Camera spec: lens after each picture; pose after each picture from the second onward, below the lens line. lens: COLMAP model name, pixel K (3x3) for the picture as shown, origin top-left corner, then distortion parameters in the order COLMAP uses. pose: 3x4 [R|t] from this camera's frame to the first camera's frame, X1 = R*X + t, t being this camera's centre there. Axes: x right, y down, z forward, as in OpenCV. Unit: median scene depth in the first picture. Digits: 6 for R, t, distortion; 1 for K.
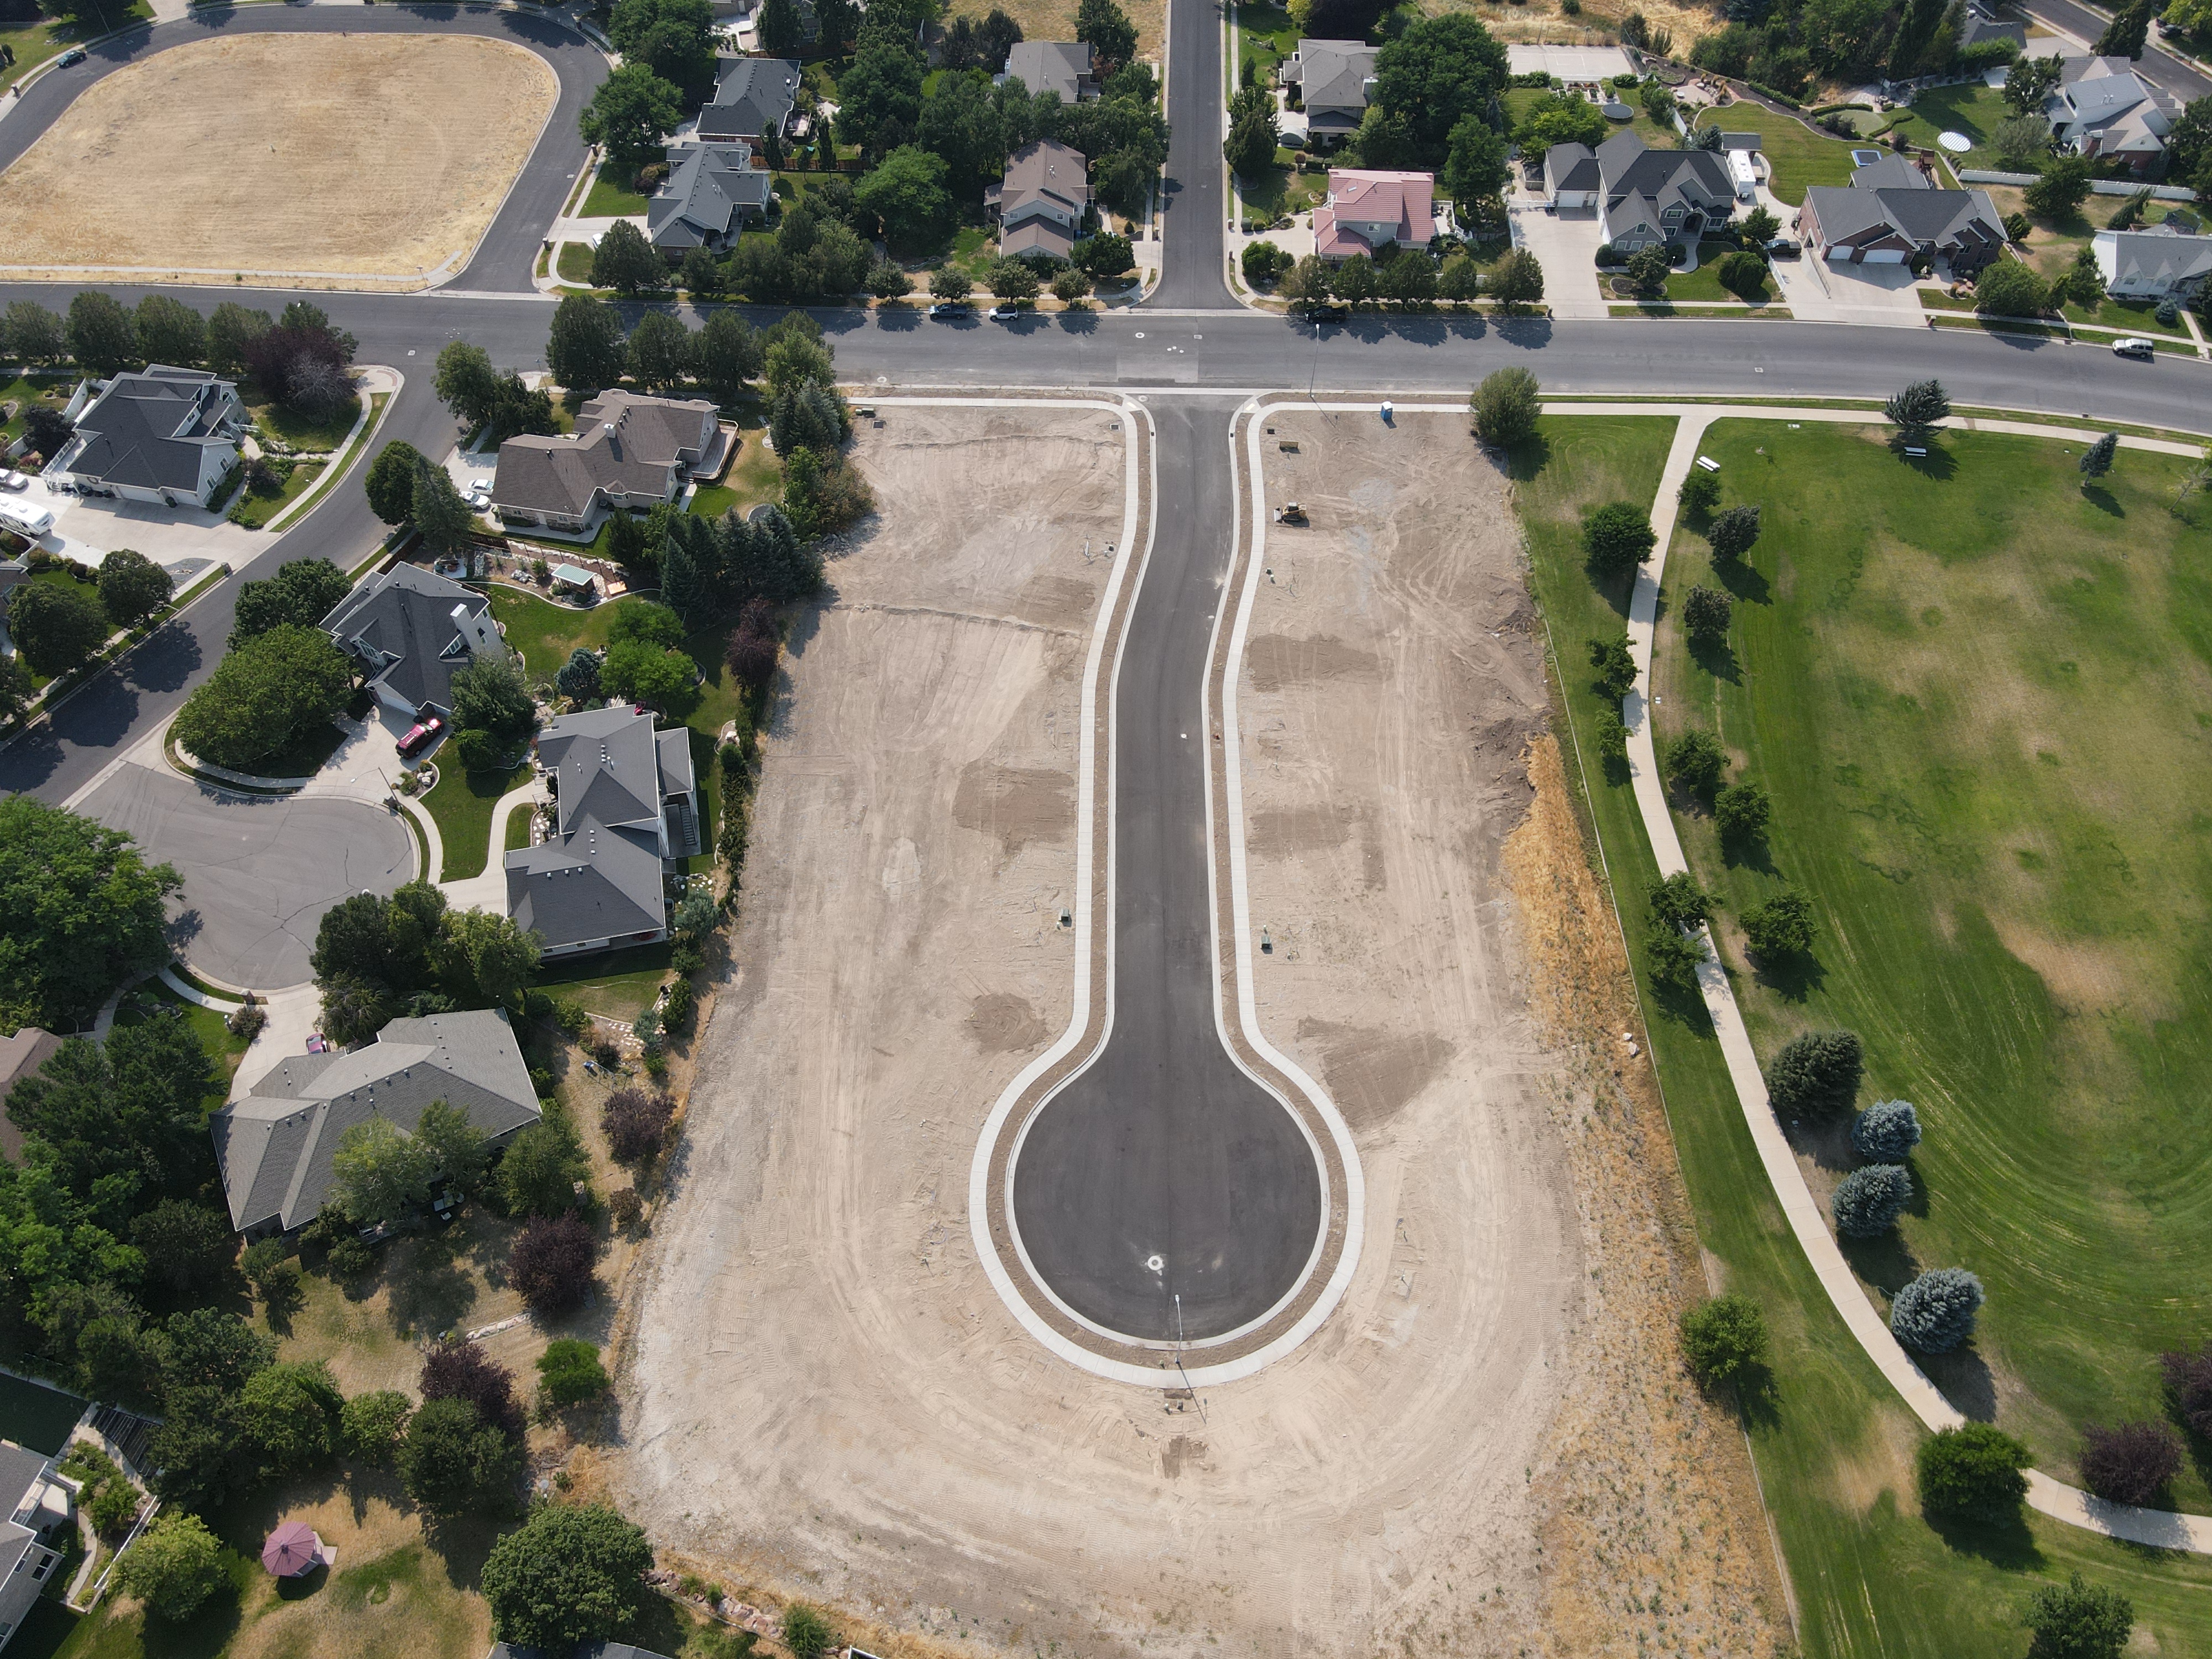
lens RADIAL K [[1655.1, 0, 1094.3], [0, 1655.1, 786.9], [0, 0, 1]] dist [0.003573, 0.026780]
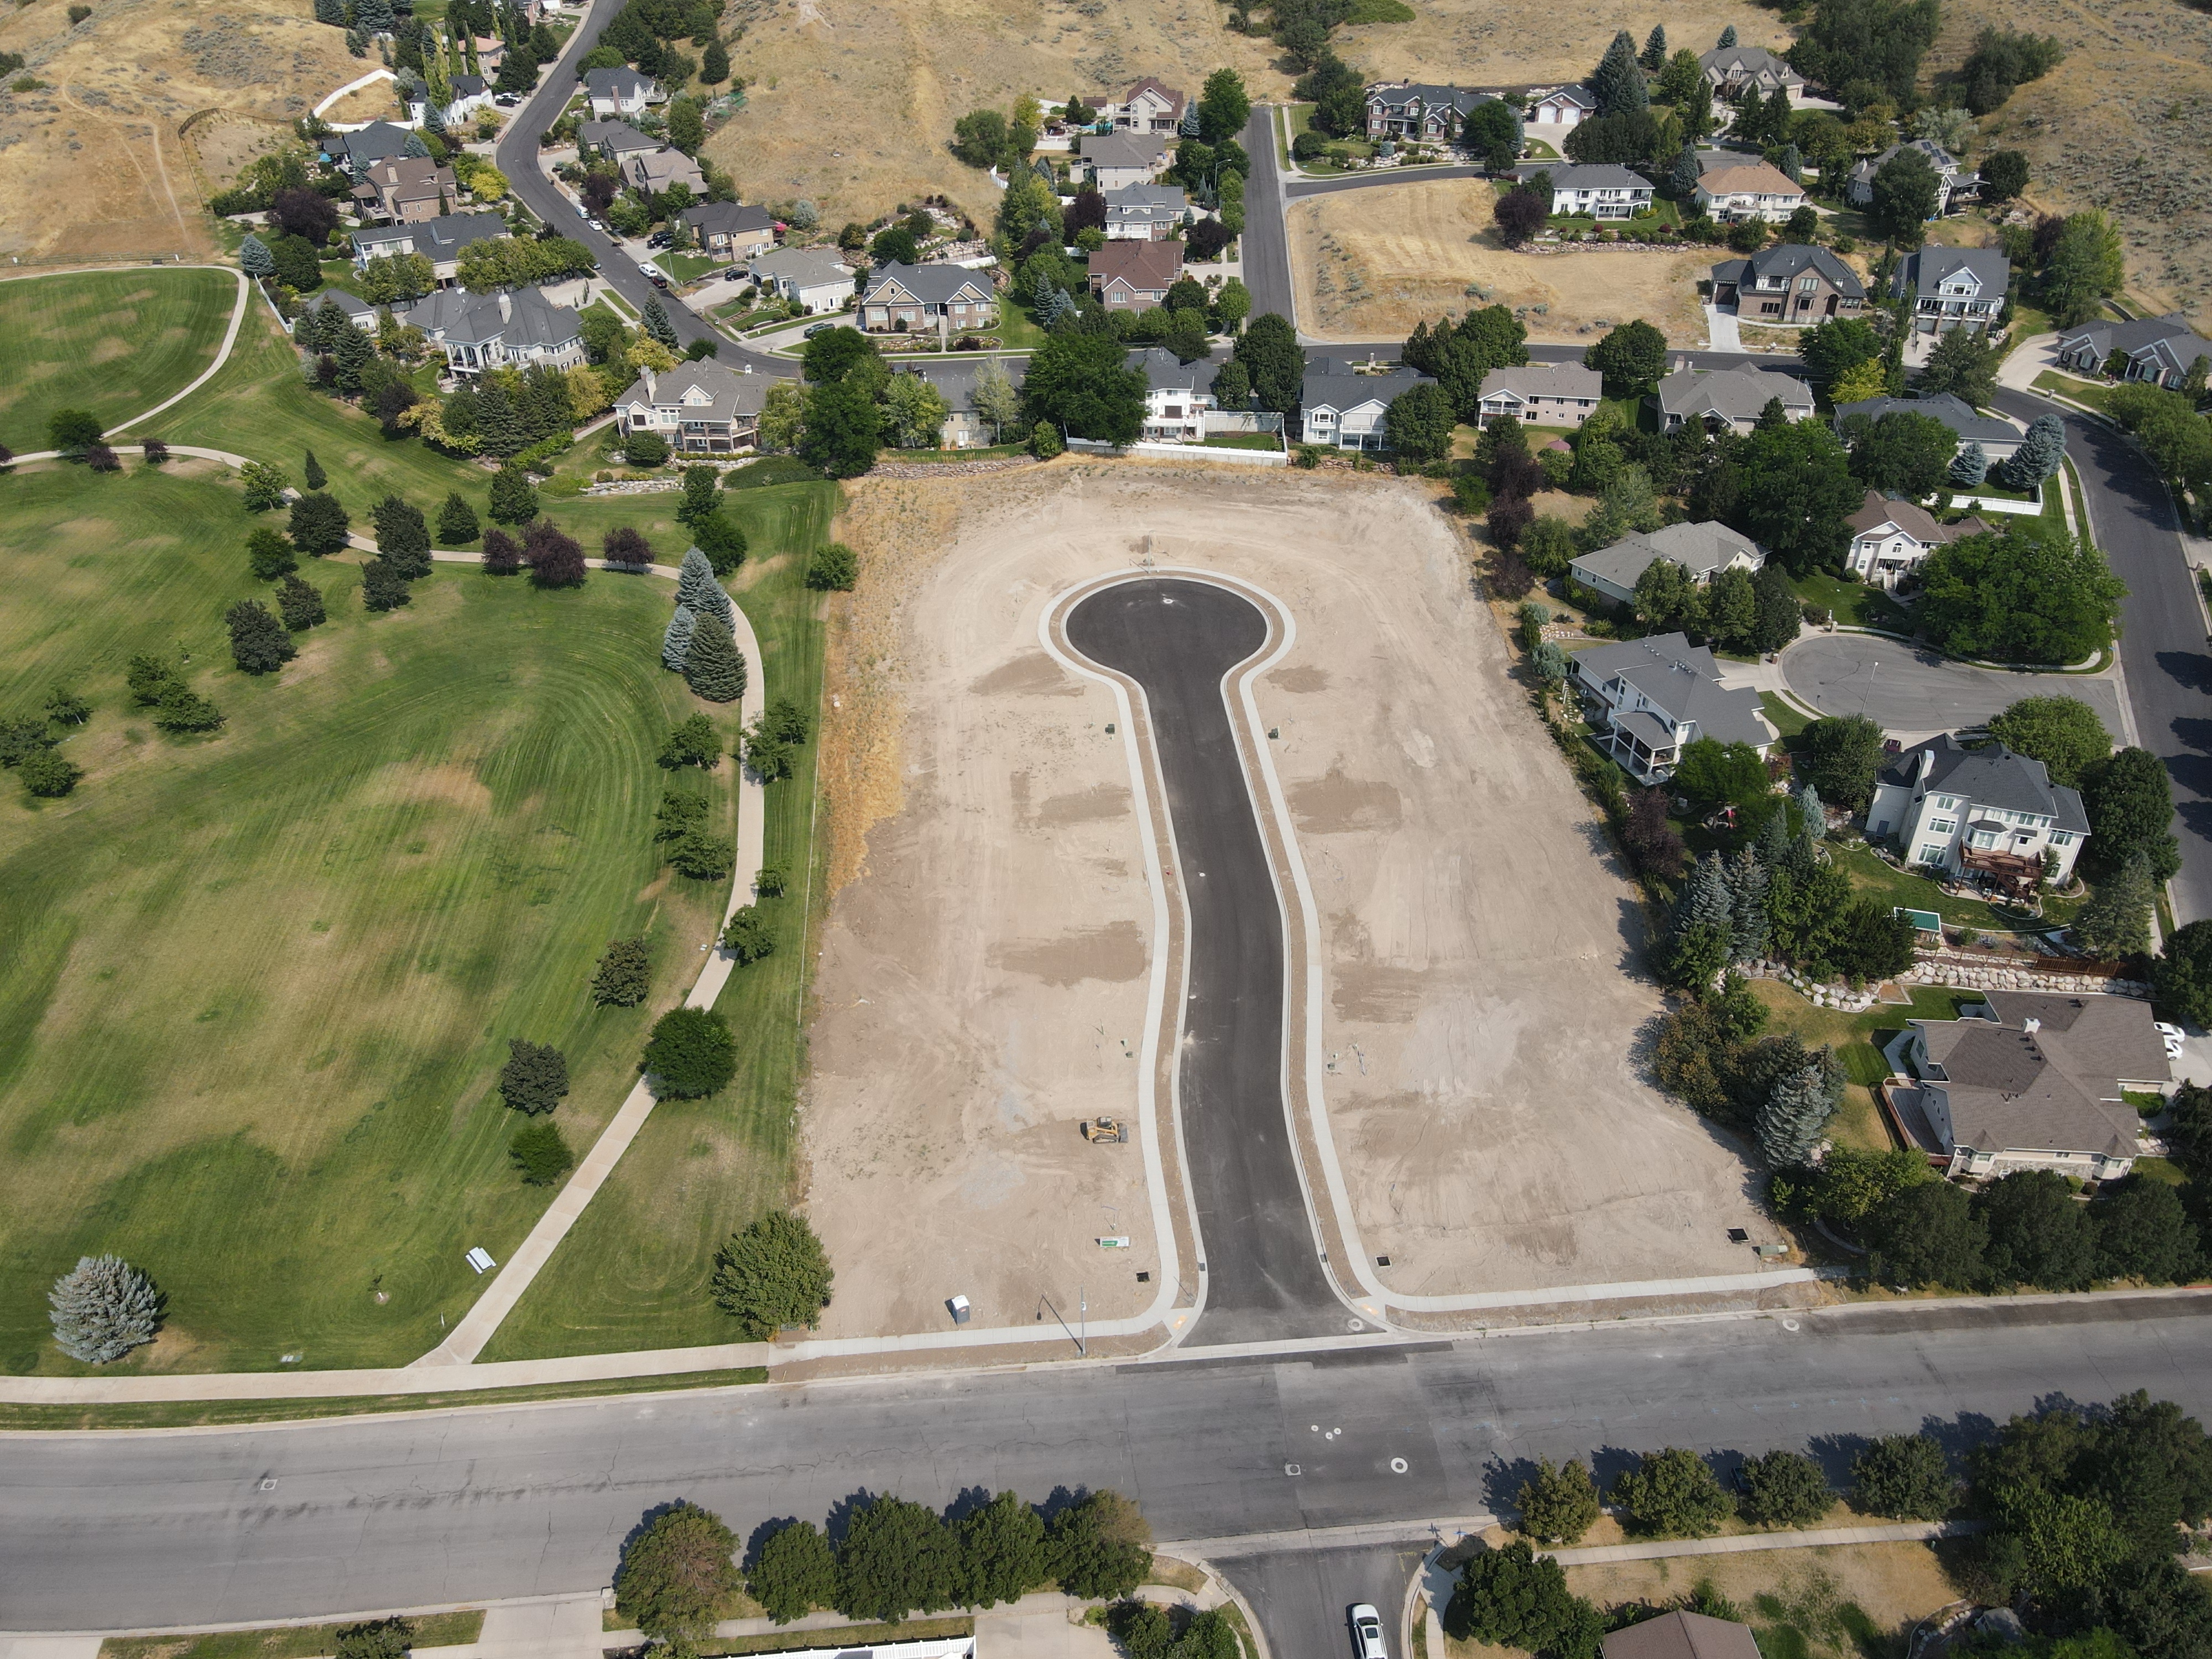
lens RADIAL K [[1632.6, 0, 1088.6], [0, 1632.6, 800.0], [0, 0, 1]] dist [0.008281, 0.008753]
pose [[-0.995260, 0.052159, -0.082076, 0.178102], [-0.078882, 0.060584, 0.995041, -0.894724], [0.056873, 0.996799, -0.056182, 0.890481]]
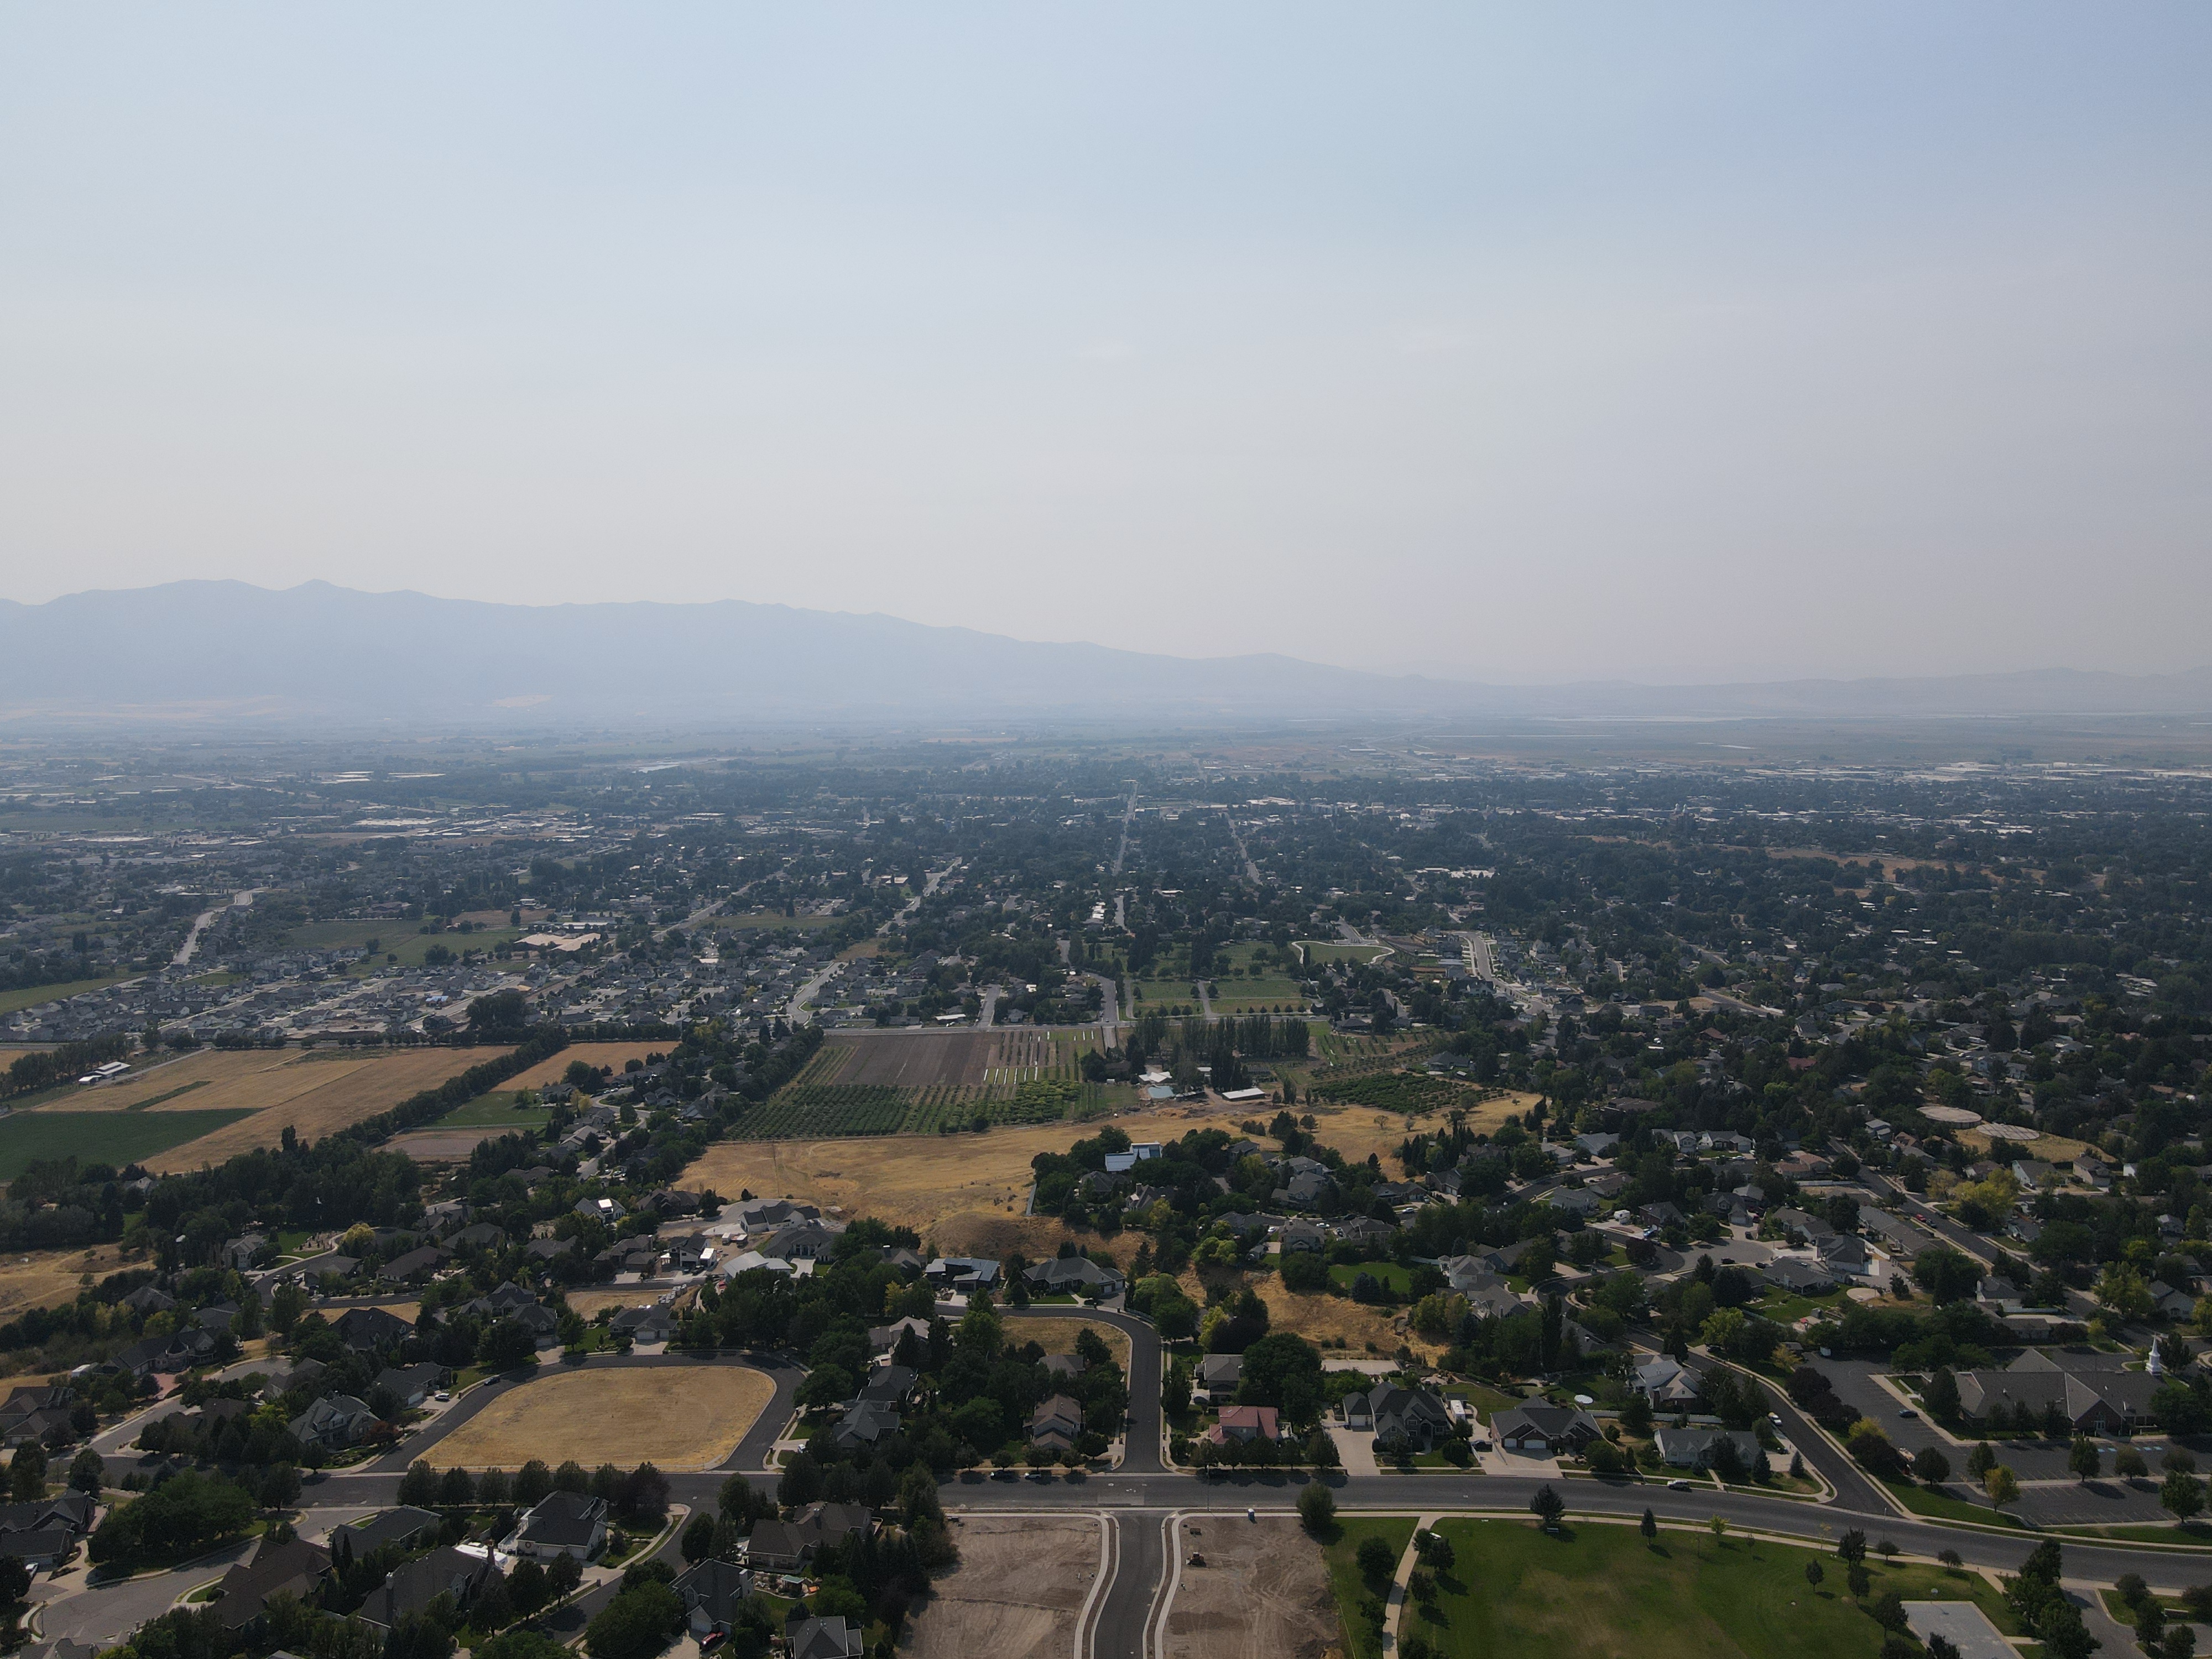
lens RADIAL K [[1622.5, 0, 1095.2], [0, 1622.5, 810.9], [0, 0, 1]] dist [0.010531, -0.005112]
pose [[0.999878, -0.015268, -0.003200, 0.030155], [0.007550, 0.653132, -0.757207, 0.618152], [0.013651, 0.757090, 0.653168, -0.724923]]
